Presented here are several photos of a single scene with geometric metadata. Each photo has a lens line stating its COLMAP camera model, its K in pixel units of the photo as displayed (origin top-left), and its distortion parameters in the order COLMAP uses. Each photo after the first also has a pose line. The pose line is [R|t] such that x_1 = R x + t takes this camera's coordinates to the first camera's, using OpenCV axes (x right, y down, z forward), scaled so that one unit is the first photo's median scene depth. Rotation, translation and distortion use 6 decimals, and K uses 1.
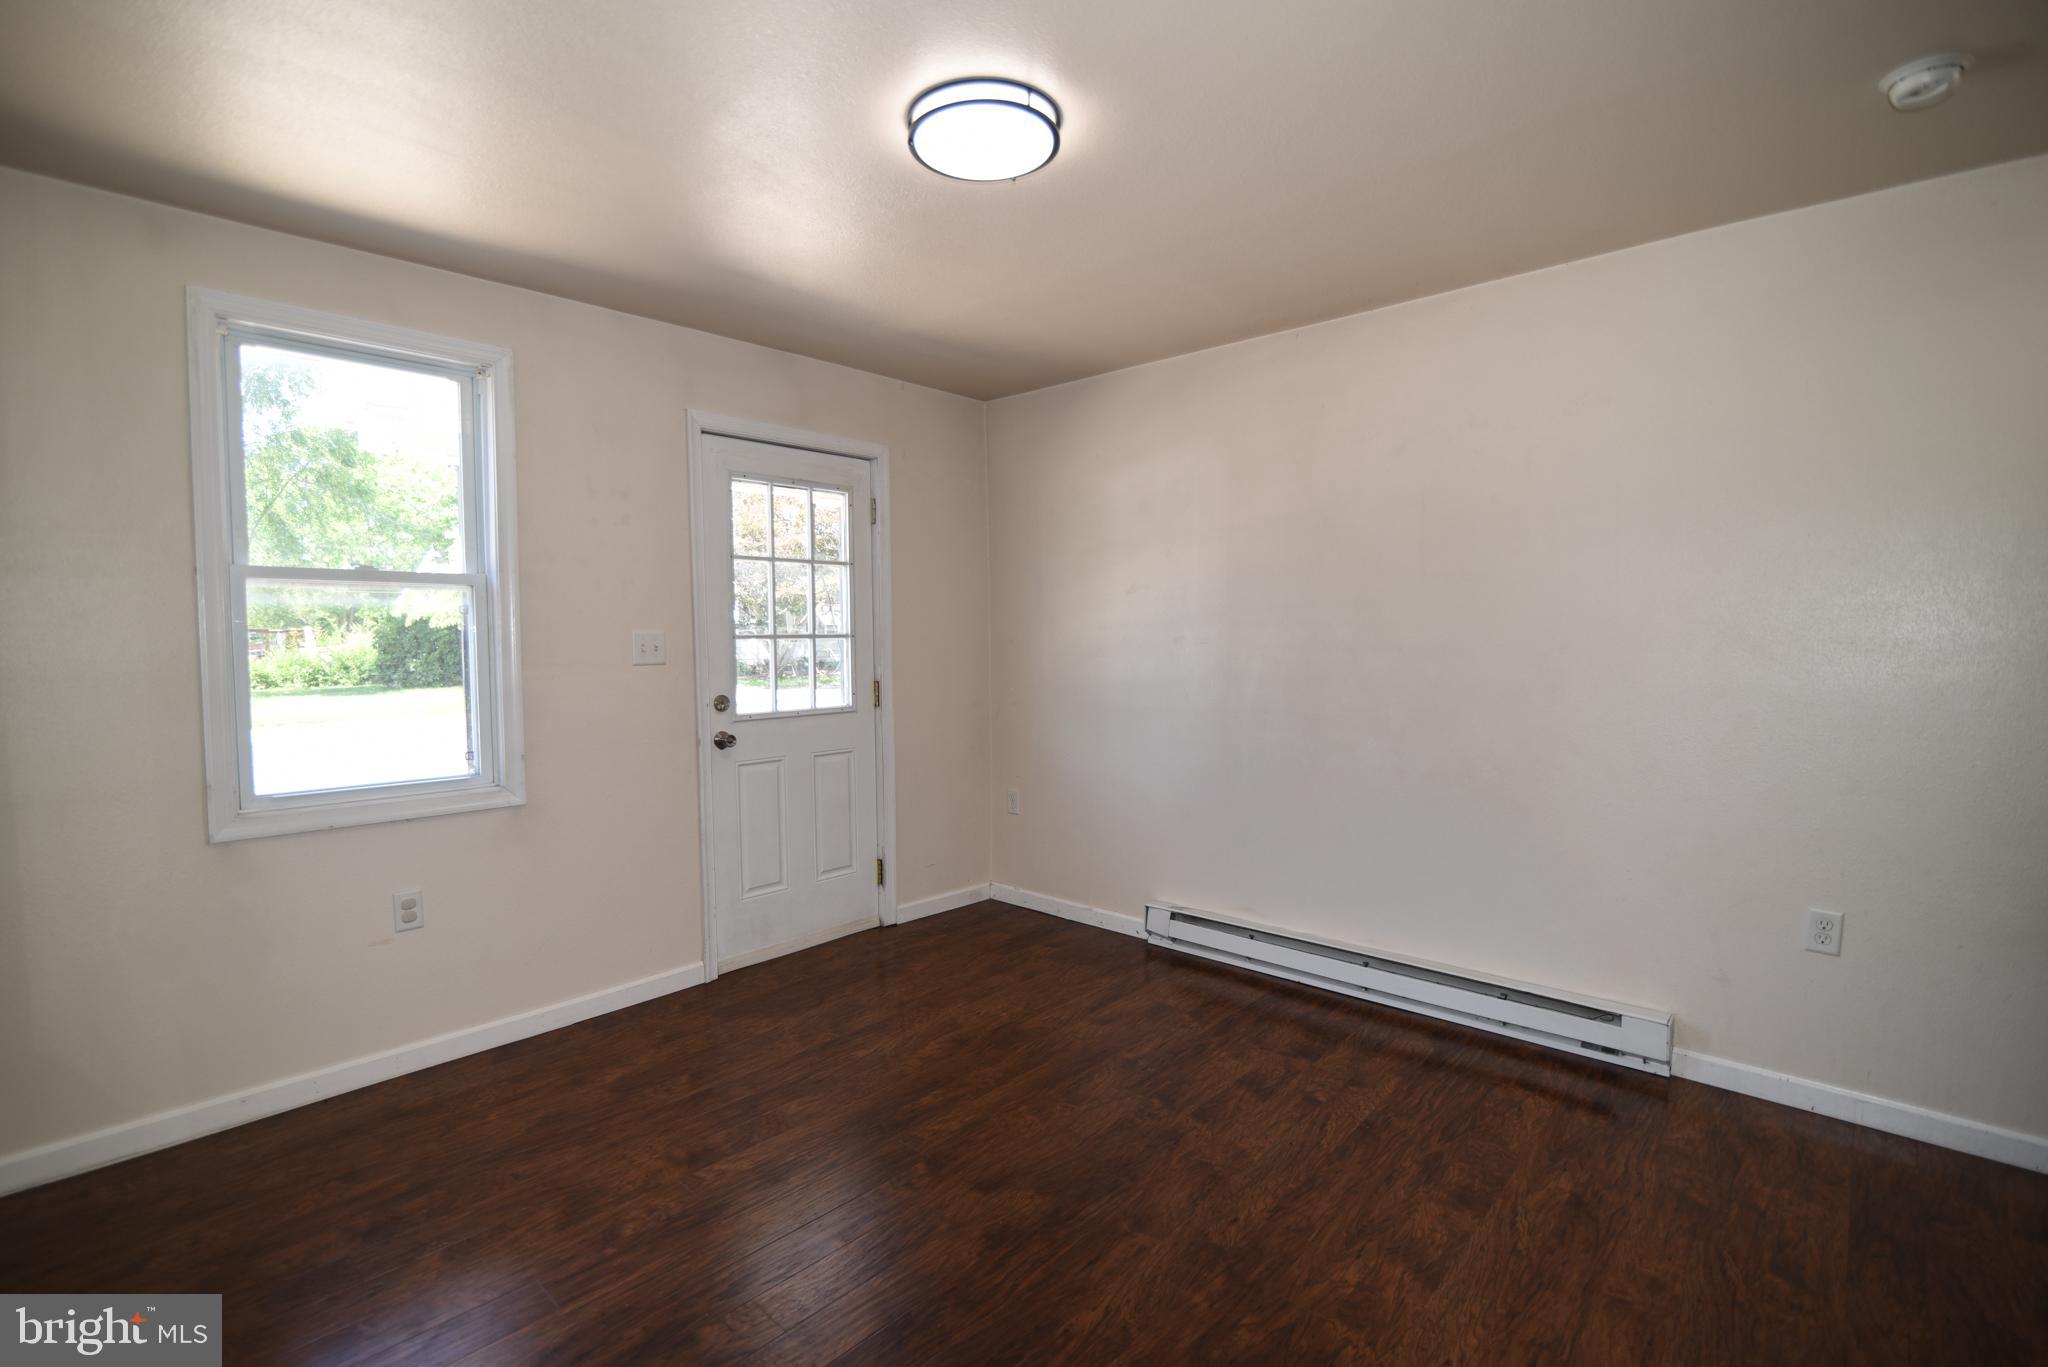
lens RADIAL K [[938.7, 0, 1017.9], [0, 938.7, 685.7], [0, 0, 1]] dist [-0.029918, 0.000610]
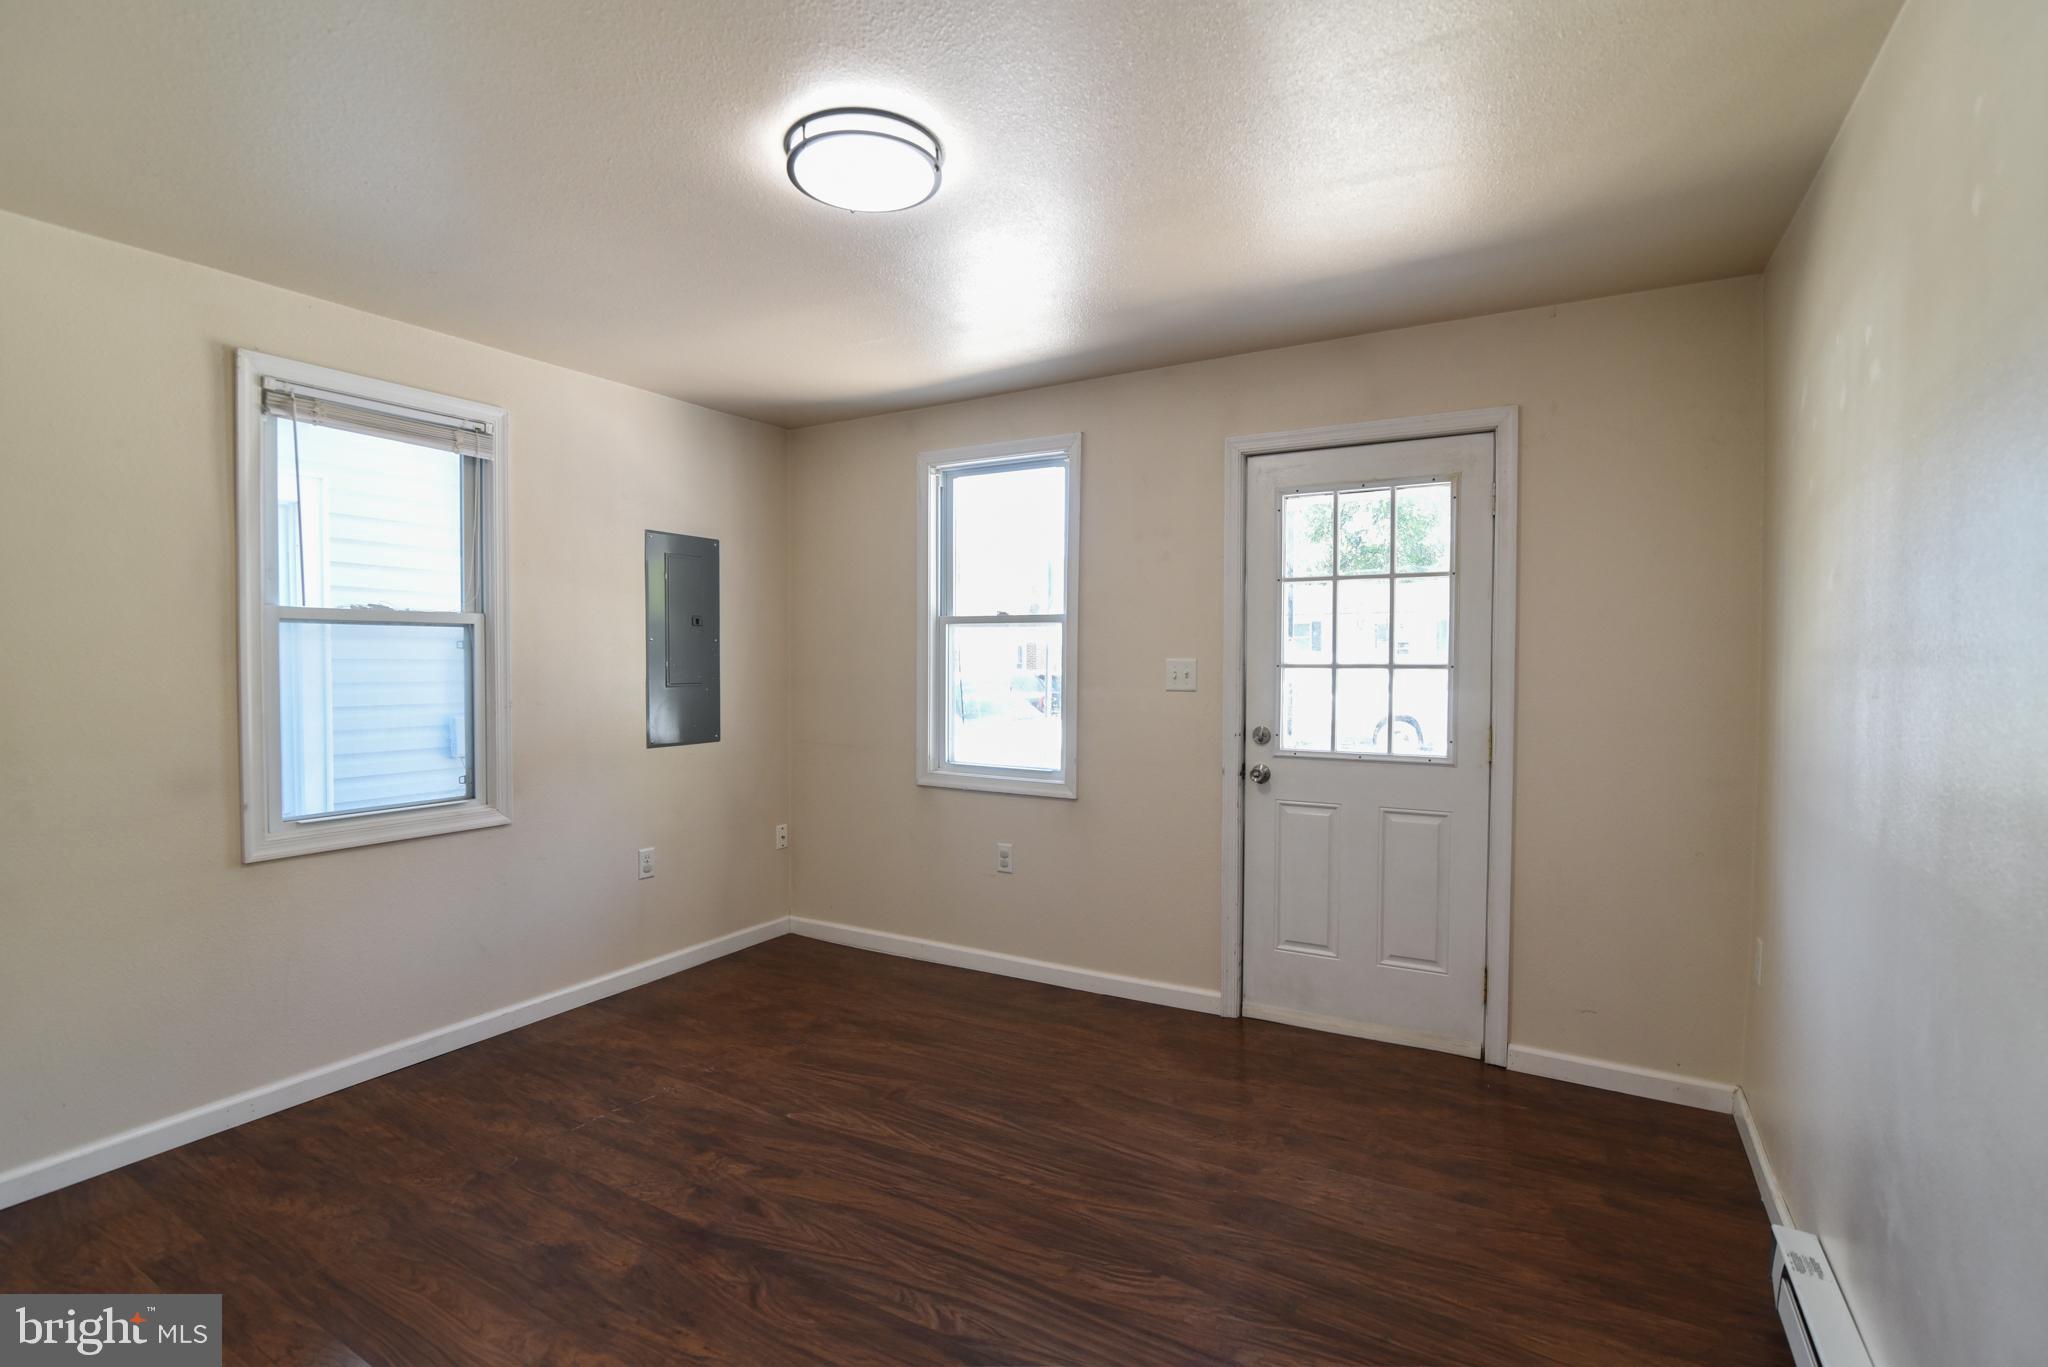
lens RADIAL K [[938.7, 0, 1017.9], [0, 938.7, 685.7], [0, 0, 1]] dist [-0.029918, 0.000610]
pose [[0.210150, 0.032700, -0.977122, 0.543607], [-0.057383, 0.998130, 0.021062, -0.036356], [0.975984, 0.051644, 0.211634, 0.536413]]
